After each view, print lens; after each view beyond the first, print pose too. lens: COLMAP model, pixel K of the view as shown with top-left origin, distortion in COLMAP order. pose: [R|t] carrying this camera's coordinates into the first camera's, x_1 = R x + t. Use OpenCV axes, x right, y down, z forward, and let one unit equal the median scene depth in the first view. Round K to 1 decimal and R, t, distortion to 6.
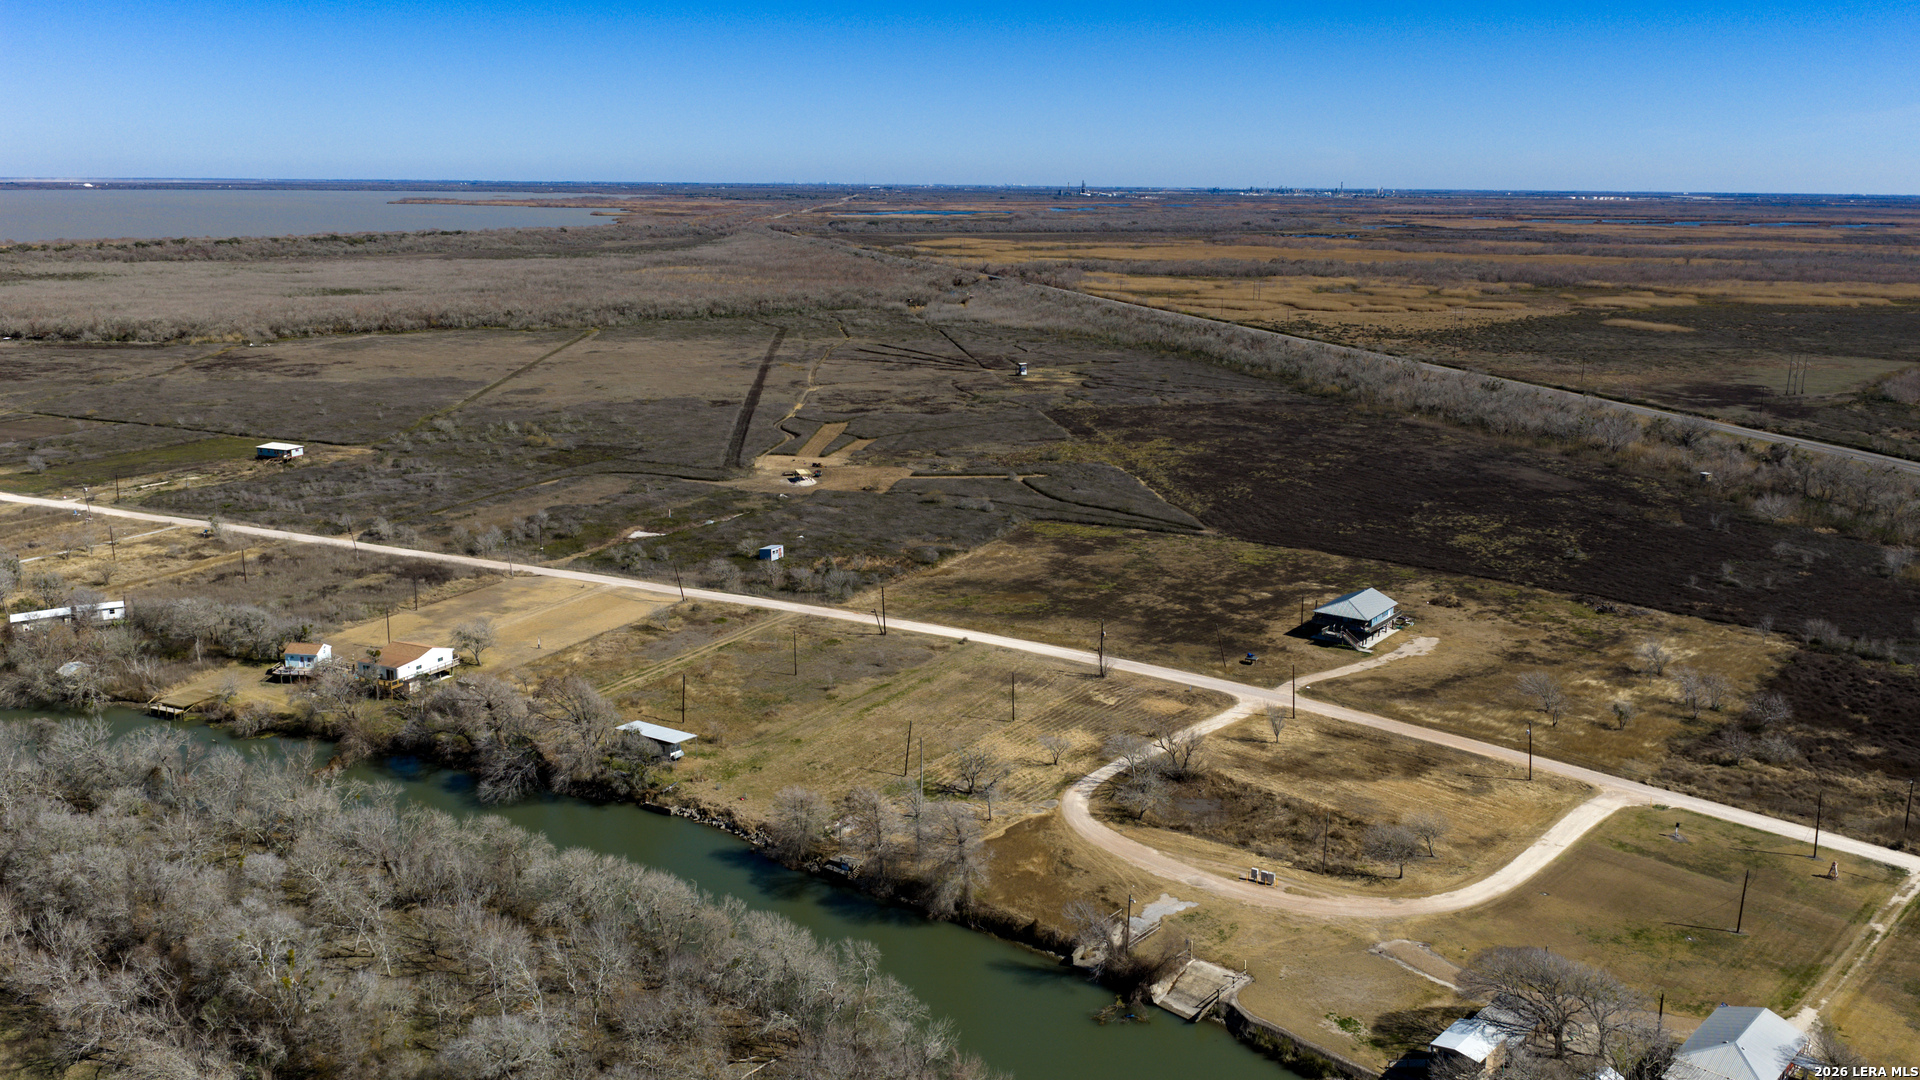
lens RADIAL K [[1574.7, 0, 966.8], [0, 1574.7, 541.1], [0, 0, 1]] dist [0.031010, -0.057567]
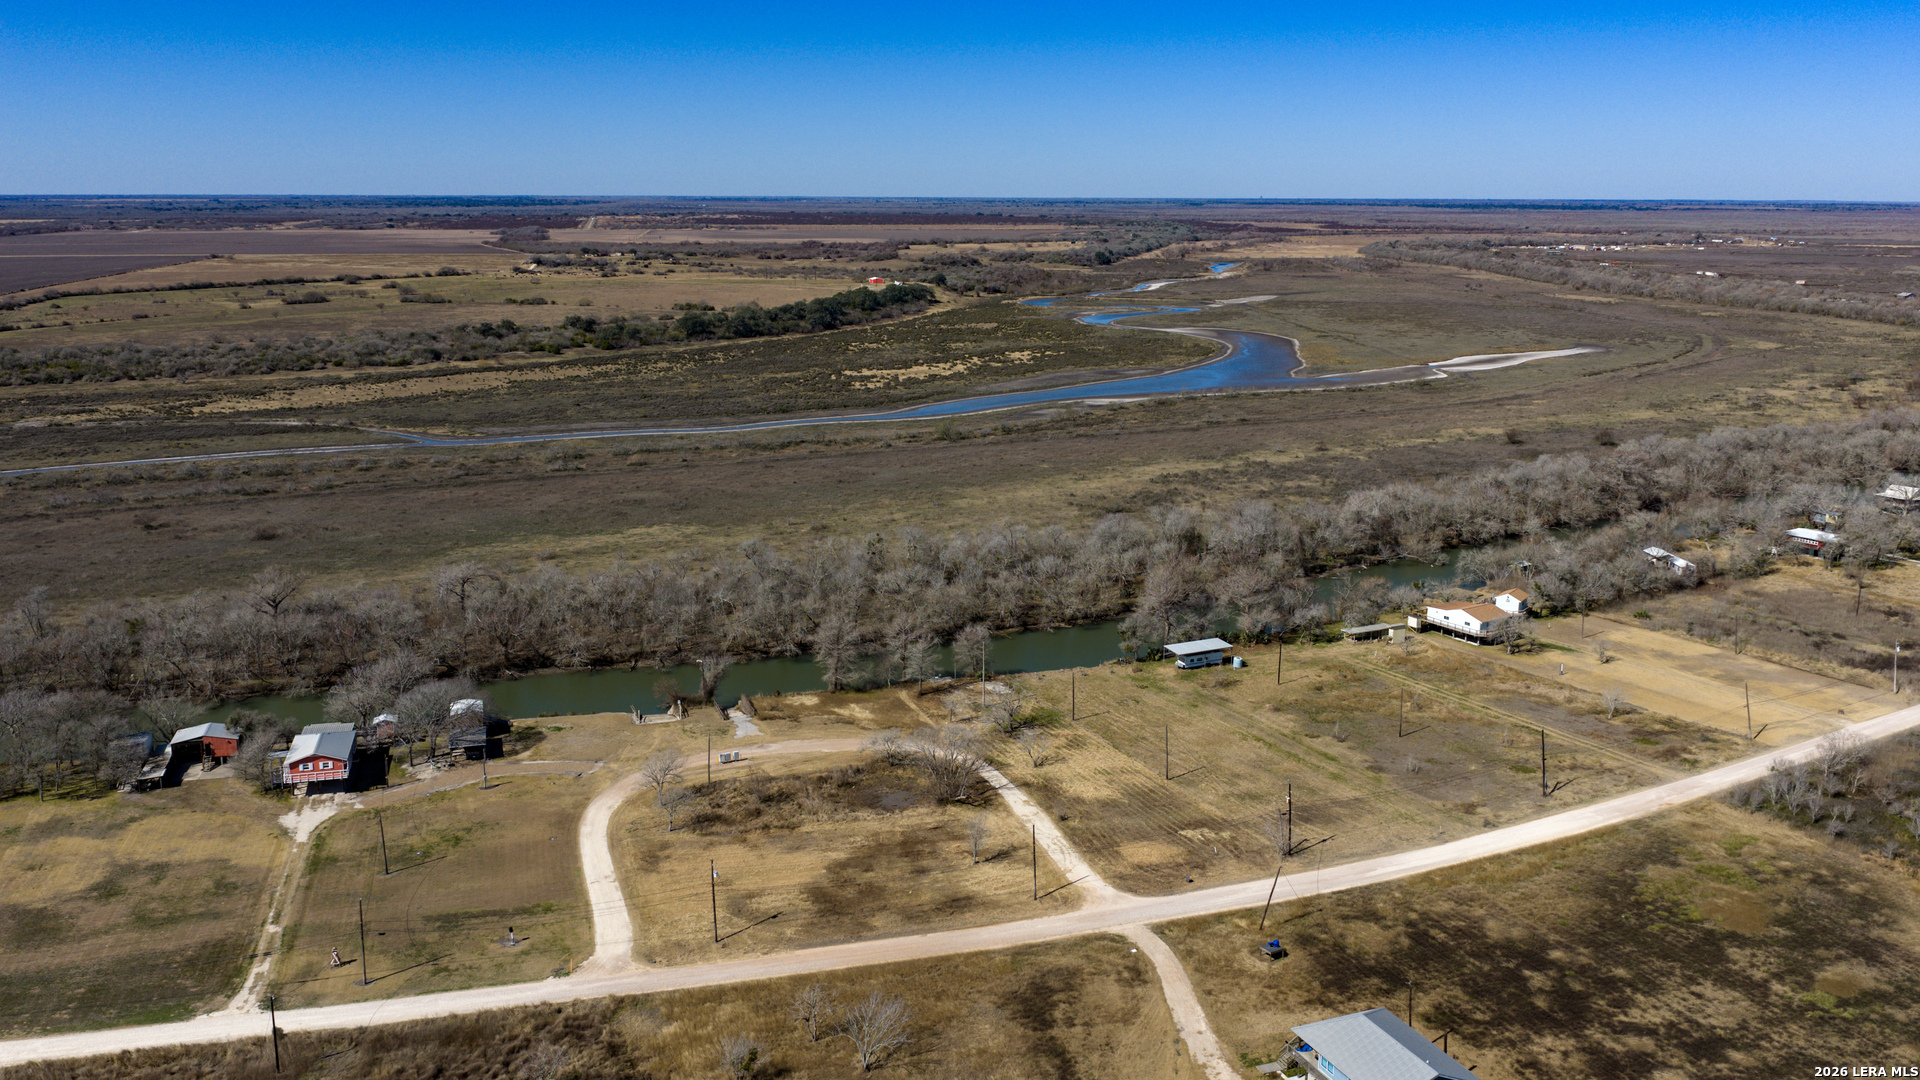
lens RADIAL K [[1574.7, 0, 966.8], [0, 1574.7, 541.1], [0, 0, 1]] dist [0.031010, -0.057567]
pose [[-0.520334, 0.173607, -0.836130, 0.892843], [-0.199633, 0.927259, 0.316762, -0.302659], [0.830301, 0.331741, -0.447827, 1.352797]]
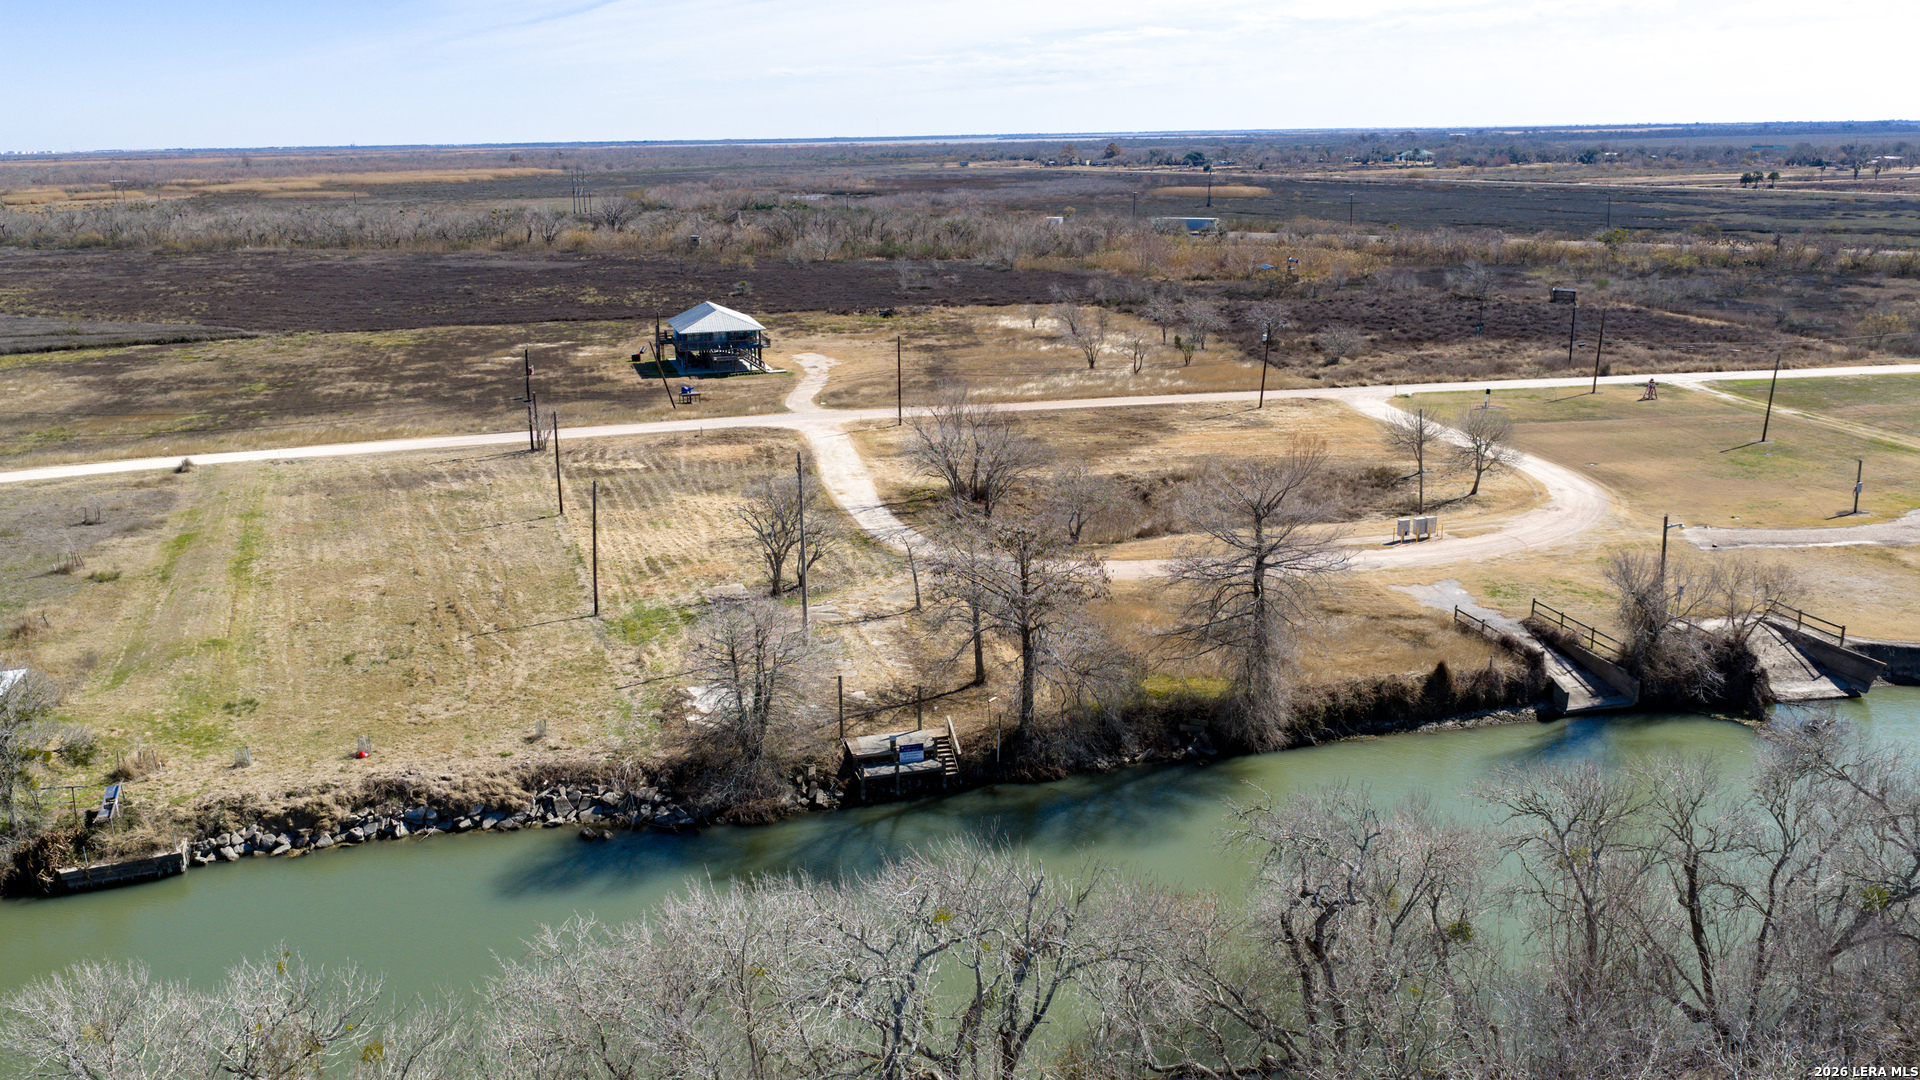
lens RADIAL K [[1574.7, 0, 966.8], [0, 1574.7, 541.1], [0, 0, 1]] dist [0.031010, -0.057567]
pose [[0.613053, -0.215989, 0.759944, -0.294021], [0.197143, 0.973297, 0.117590, 0.095961], [-0.765049, 0.077729, 0.639264, 0.625316]]
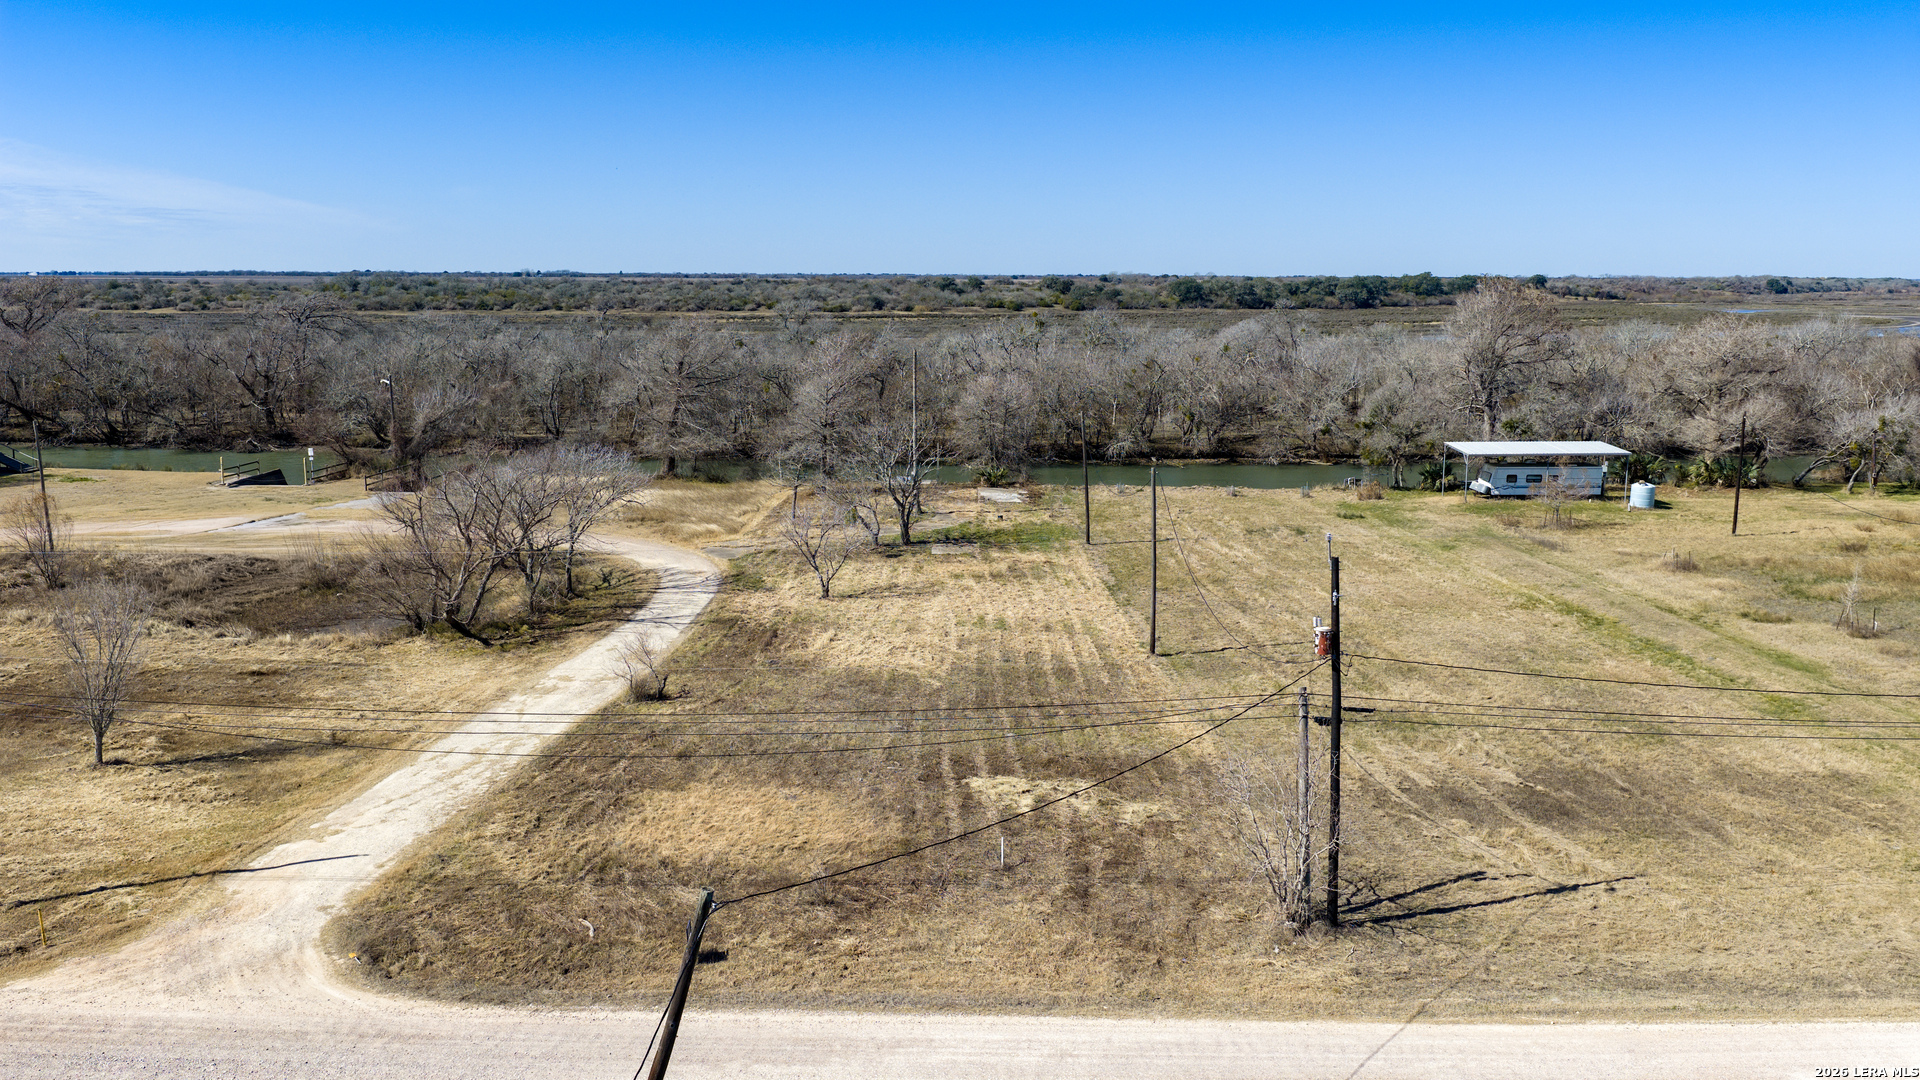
lens RADIAL K [[1574.7, 0, 966.8], [0, 1574.7, 541.1], [0, 0, 1]] dist [0.031010, -0.057567]
pose [[-0.813650, 0.084790, -0.575139, 0.229262], [-0.140919, 0.931038, 0.336617, 0.006777], [0.564018, 0.354936, -0.745590, 1.259887]]
